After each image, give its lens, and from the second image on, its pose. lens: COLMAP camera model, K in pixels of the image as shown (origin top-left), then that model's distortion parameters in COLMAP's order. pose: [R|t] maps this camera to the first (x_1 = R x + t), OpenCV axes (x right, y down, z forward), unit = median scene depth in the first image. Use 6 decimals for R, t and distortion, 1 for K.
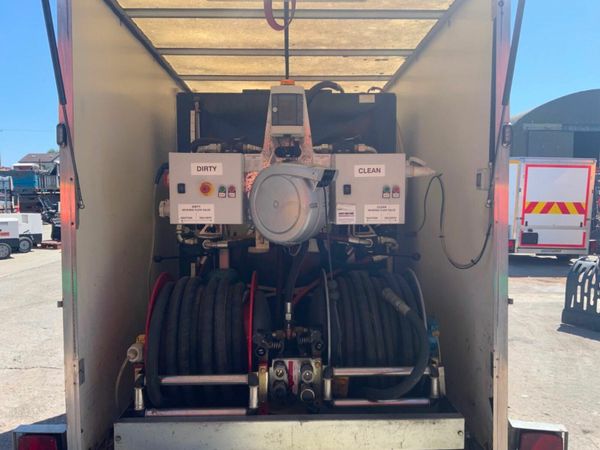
lens RADIAL K [[504.8, 0, 299.0], [0, 504.8, 224.0], [0, 0, 1]] dist [0.069223, 0.000771]
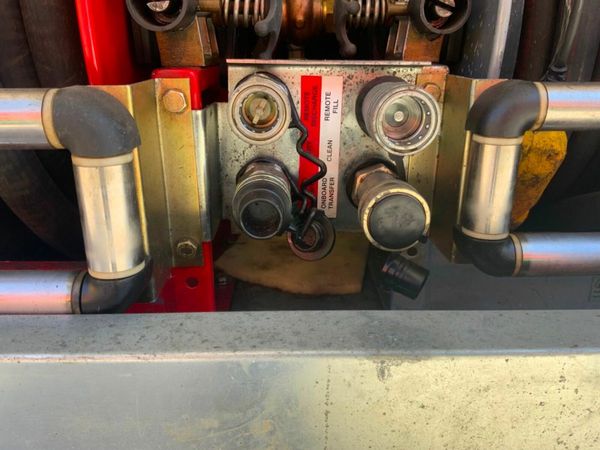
lens RADIAL K [[504.8, 0, 299.9], [0, 504.8, 226.3], [0, 0, 1]] dist [0.069223, 0.000771]
pose [[0.999970, 0.007299, 0.002452, -0.021719], [-0.007696, 0.957573, 0.288088, 0.277746], [-0.000245, -0.288098, 0.957601, 0.792899]]
